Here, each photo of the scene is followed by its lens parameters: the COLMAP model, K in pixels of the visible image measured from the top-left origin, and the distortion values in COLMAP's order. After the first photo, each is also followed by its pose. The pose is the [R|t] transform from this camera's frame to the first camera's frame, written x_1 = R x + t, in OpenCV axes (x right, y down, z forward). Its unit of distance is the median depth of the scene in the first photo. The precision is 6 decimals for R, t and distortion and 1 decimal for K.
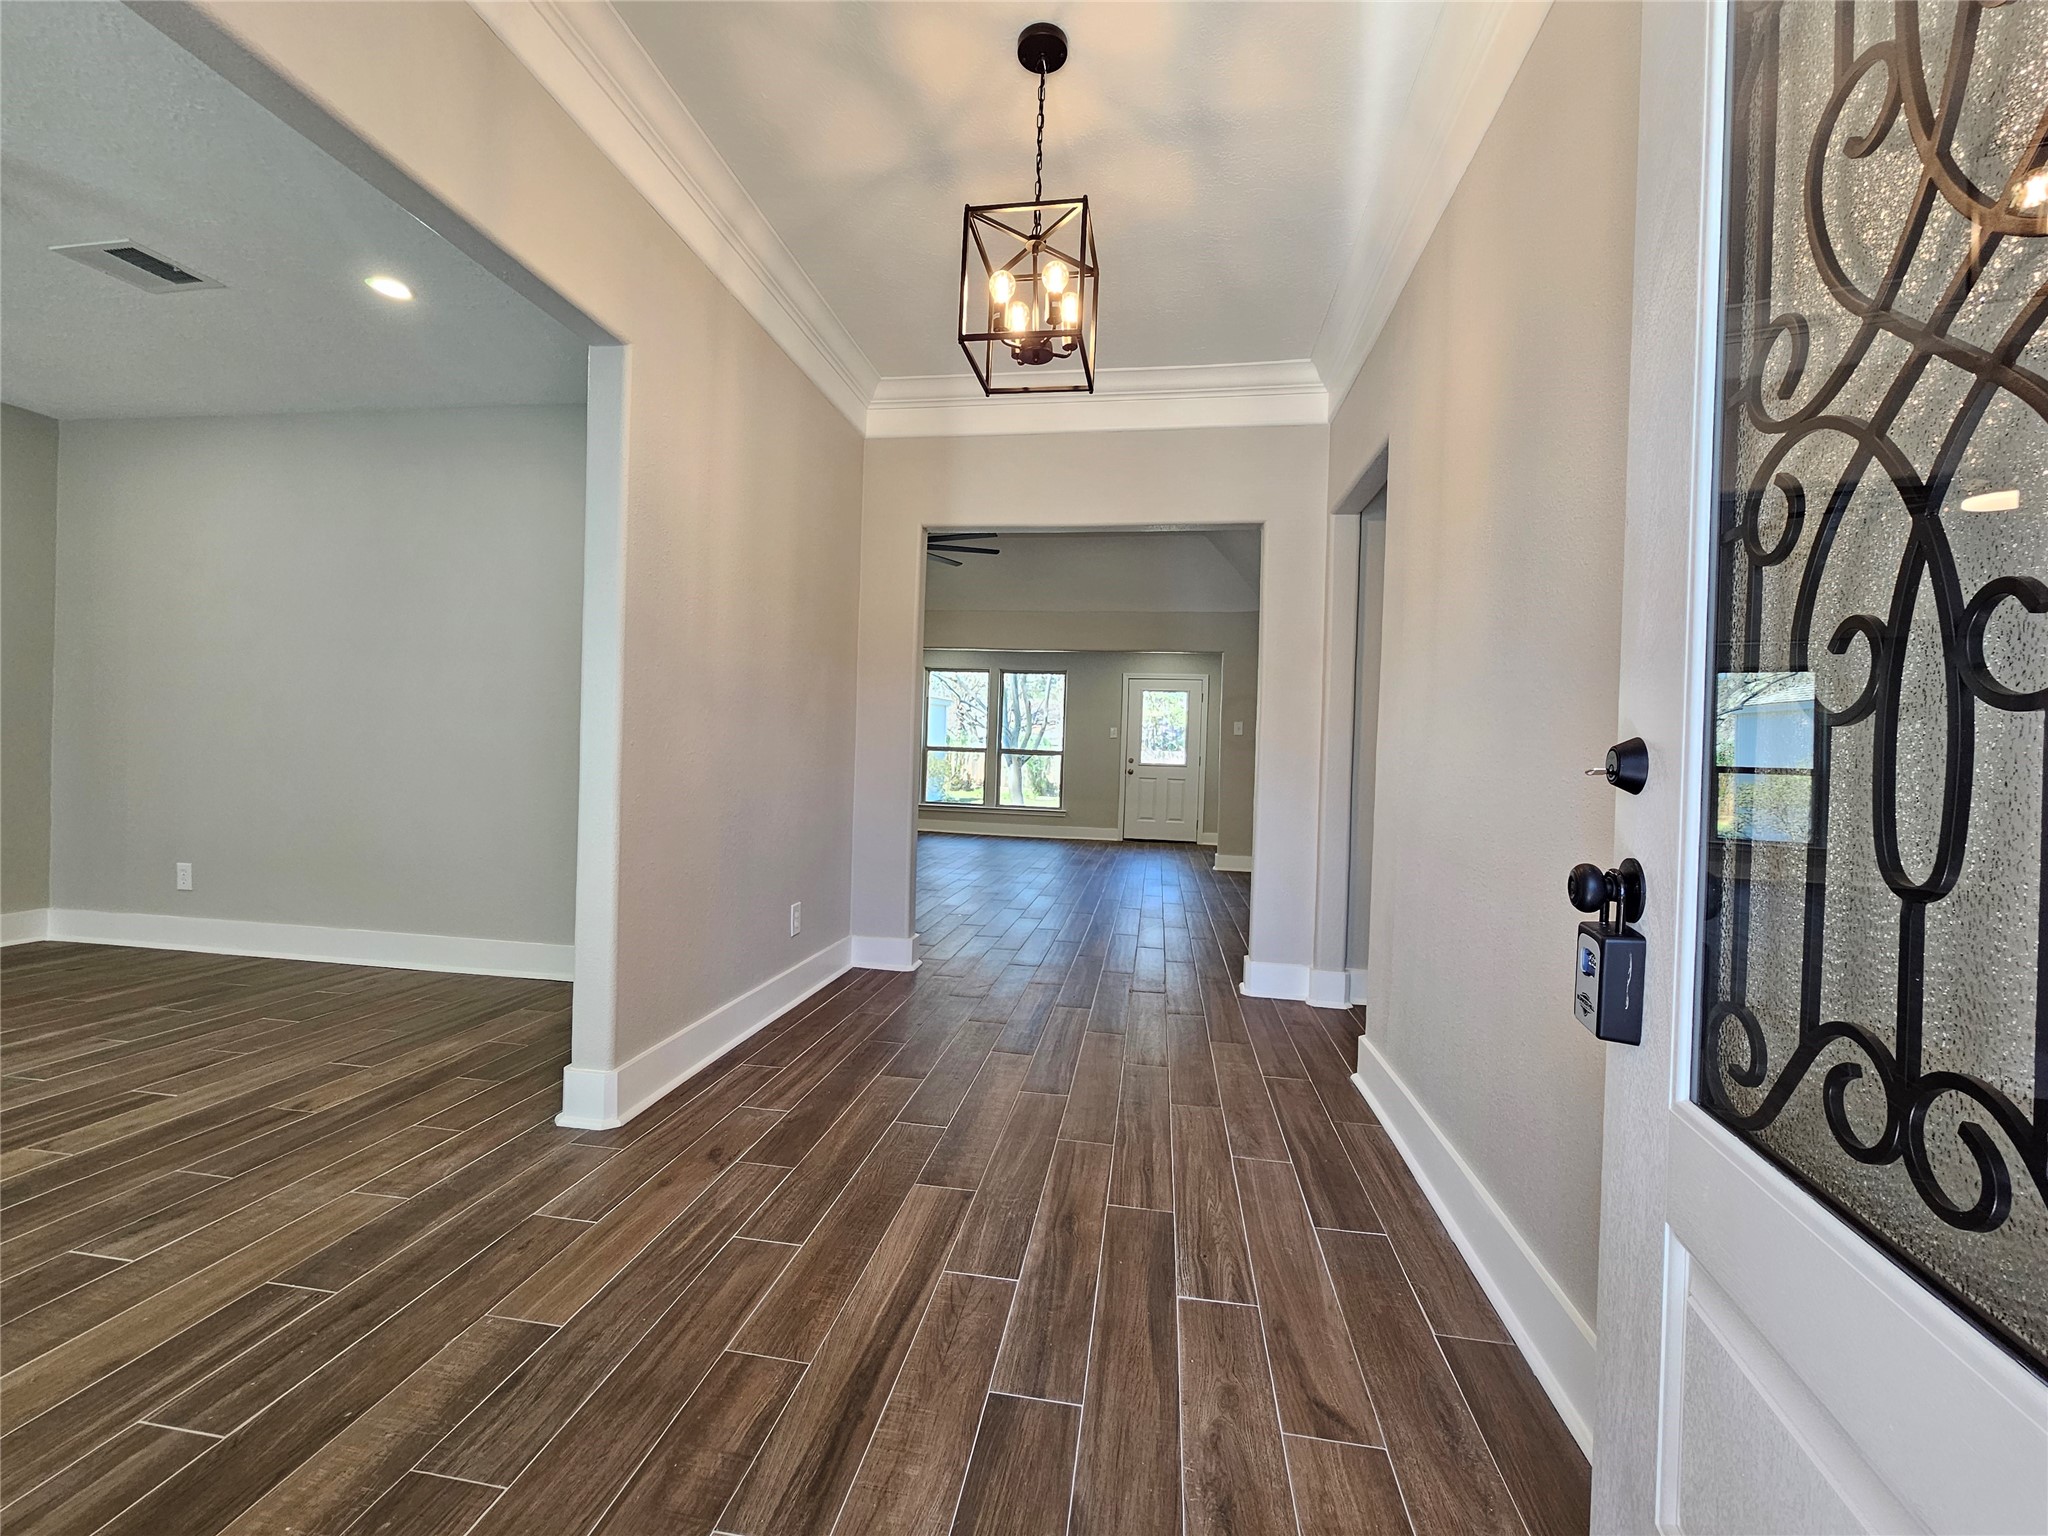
lens RADIAL K [[831.8, 0, 1018.8], [0, 831.8, 766.6], [0, 0, 1]] dist [-0.001378, 0.000093]
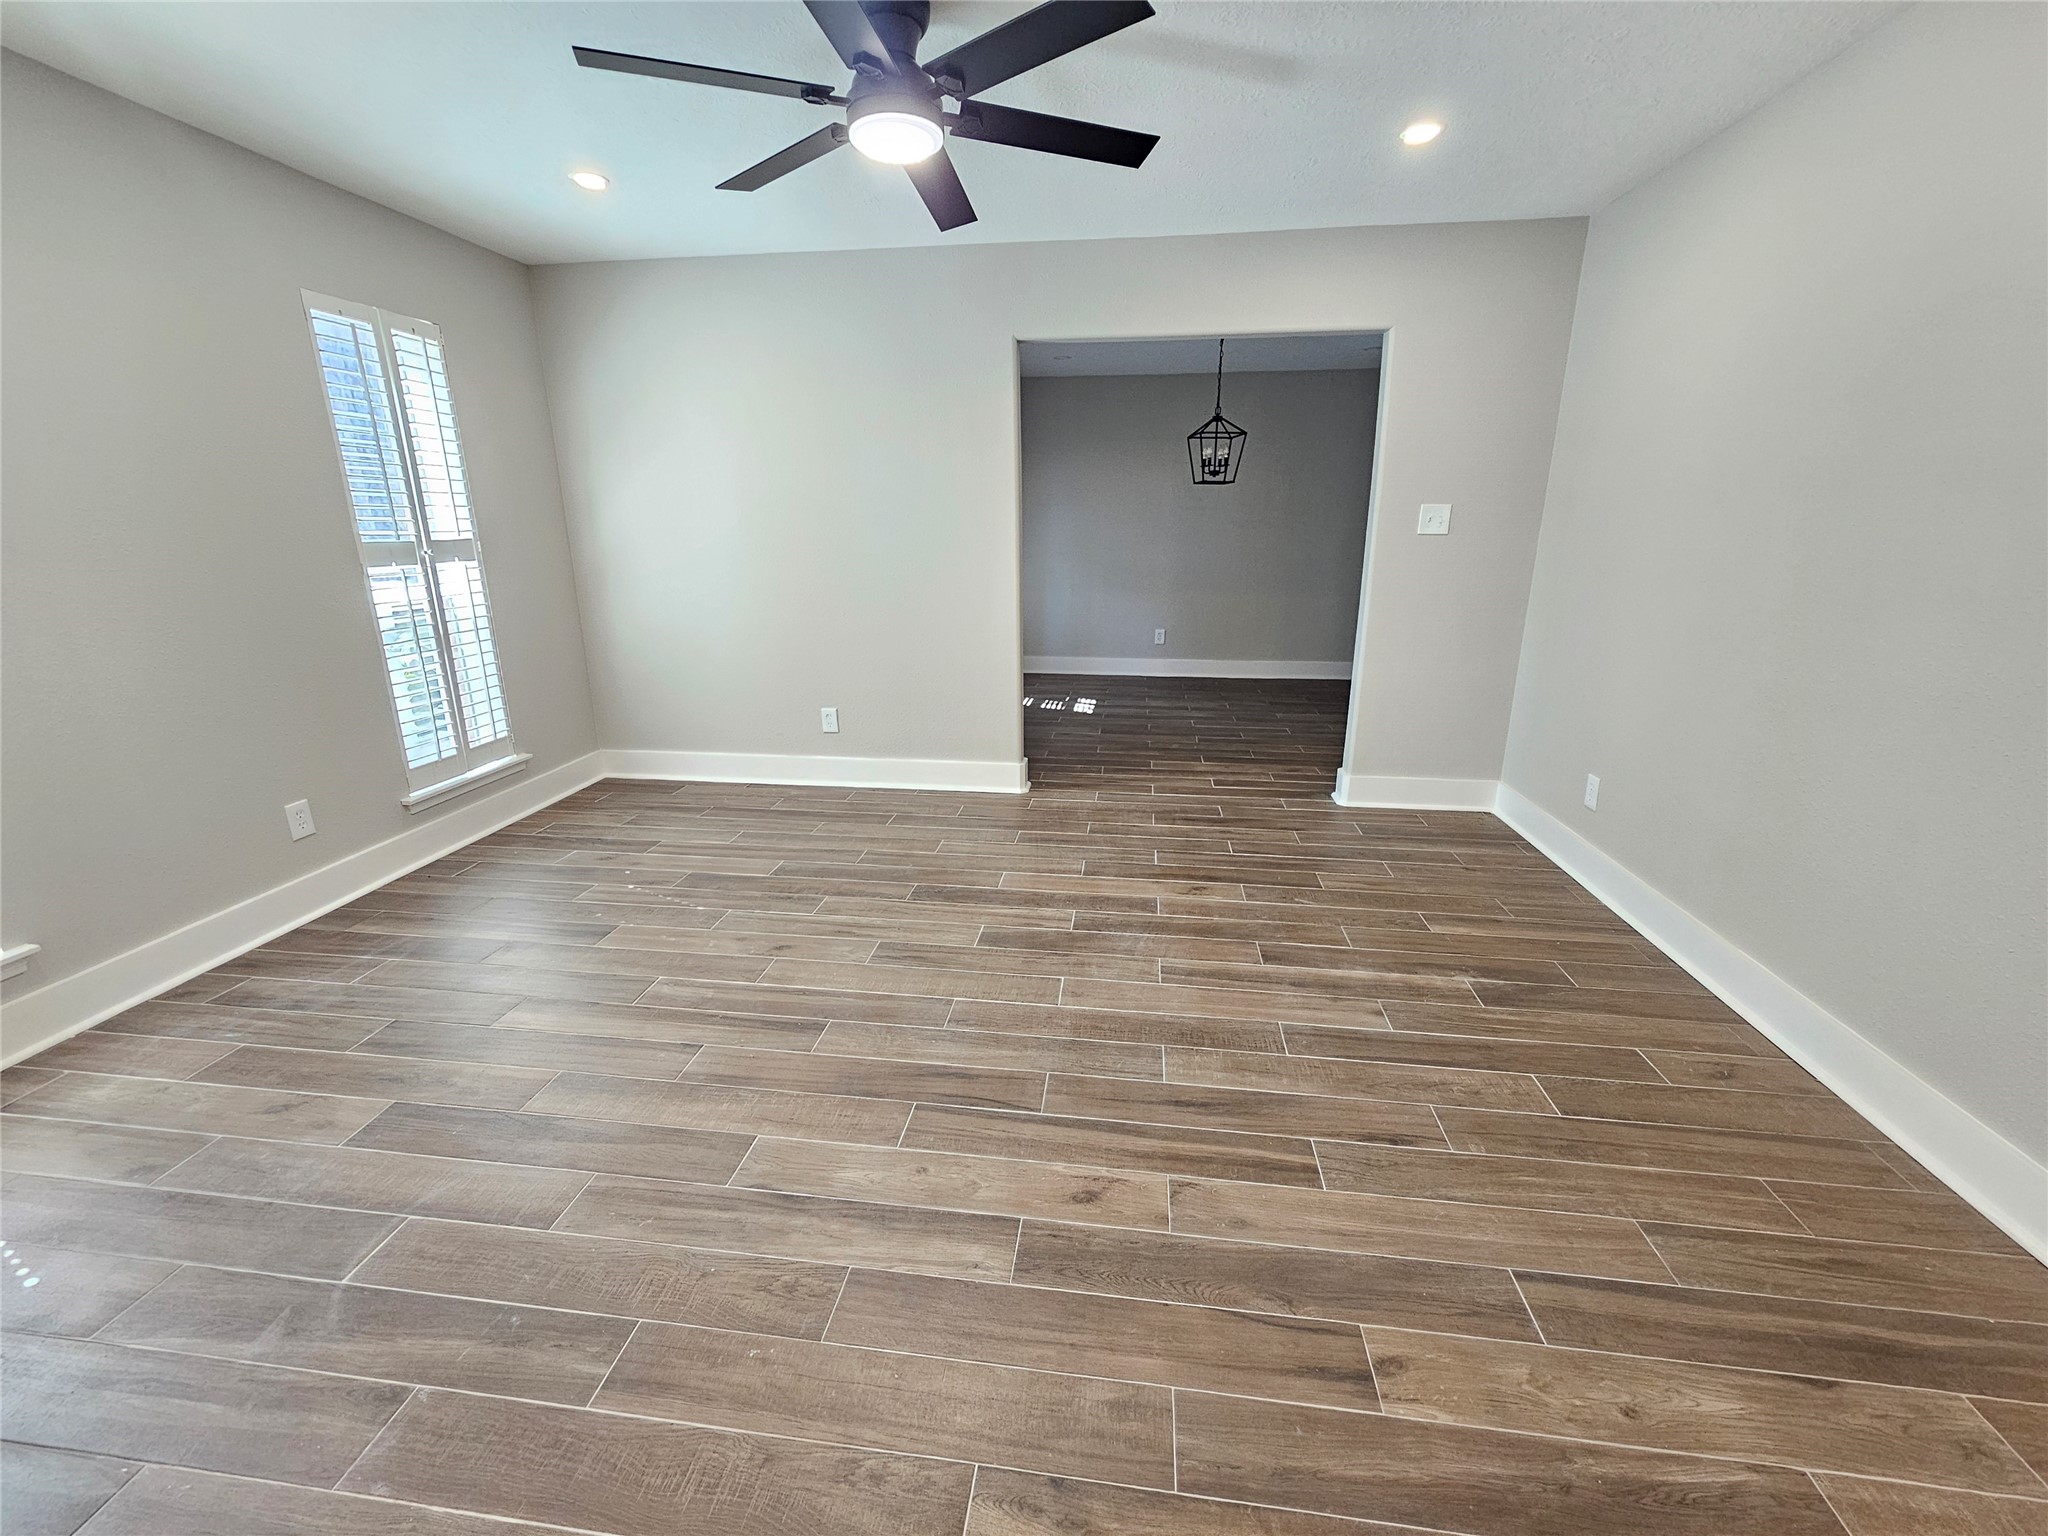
lens RADIAL K [[831.8, 0, 1018.8], [0, 831.8, 766.6], [0, 0, 1]] dist [-0.001378, 0.000093]
pose [[0.017213, 0.244360, -0.969532, -0.370170], [0.007893, 0.969612, 0.244520, -0.152853], [0.999821, -0.011861, 0.014761, 0.689746]]
